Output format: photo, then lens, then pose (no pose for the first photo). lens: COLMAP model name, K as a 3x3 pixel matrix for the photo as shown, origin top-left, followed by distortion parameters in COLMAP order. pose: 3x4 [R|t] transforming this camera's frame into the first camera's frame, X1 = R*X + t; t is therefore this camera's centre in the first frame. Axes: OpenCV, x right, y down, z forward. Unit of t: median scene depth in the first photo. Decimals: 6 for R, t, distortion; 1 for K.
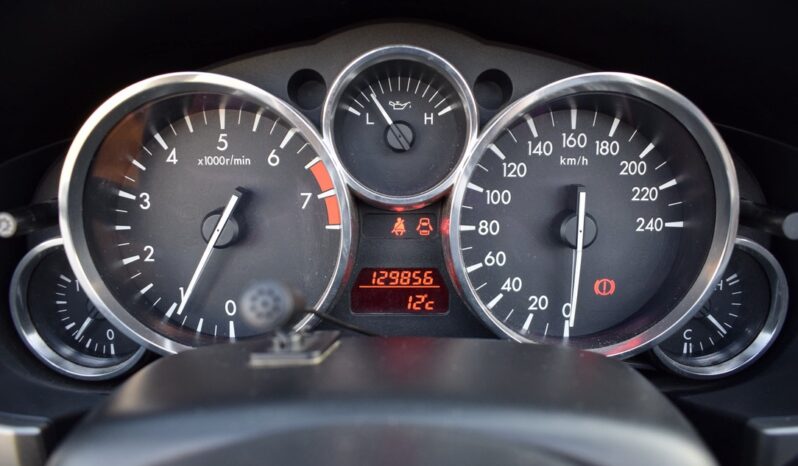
lens RADIAL K [[629.2, 0, 399.0], [0, 629.2, 233.0], [0, 0, 1]] dist [-0.096439, 0.003760]
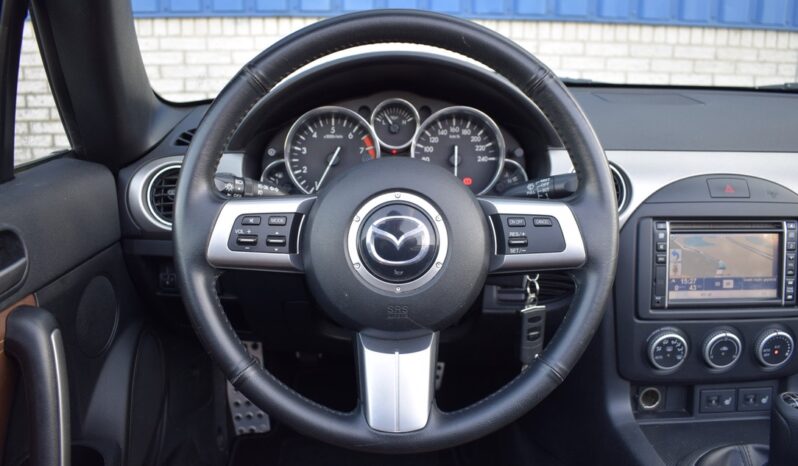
lens RADIAL K [[656.6, 0, 399.0], [0, 656.6, 233.0], [0, 0, 1]] dist [-0.102161, 0.009978]
pose [[0.999640, -0.003454, 0.026597, -0.059581], [0.004362, 0.999407, -0.034154, 0.436439], [-0.026463, 0.034258, 0.999063, -2.021096]]
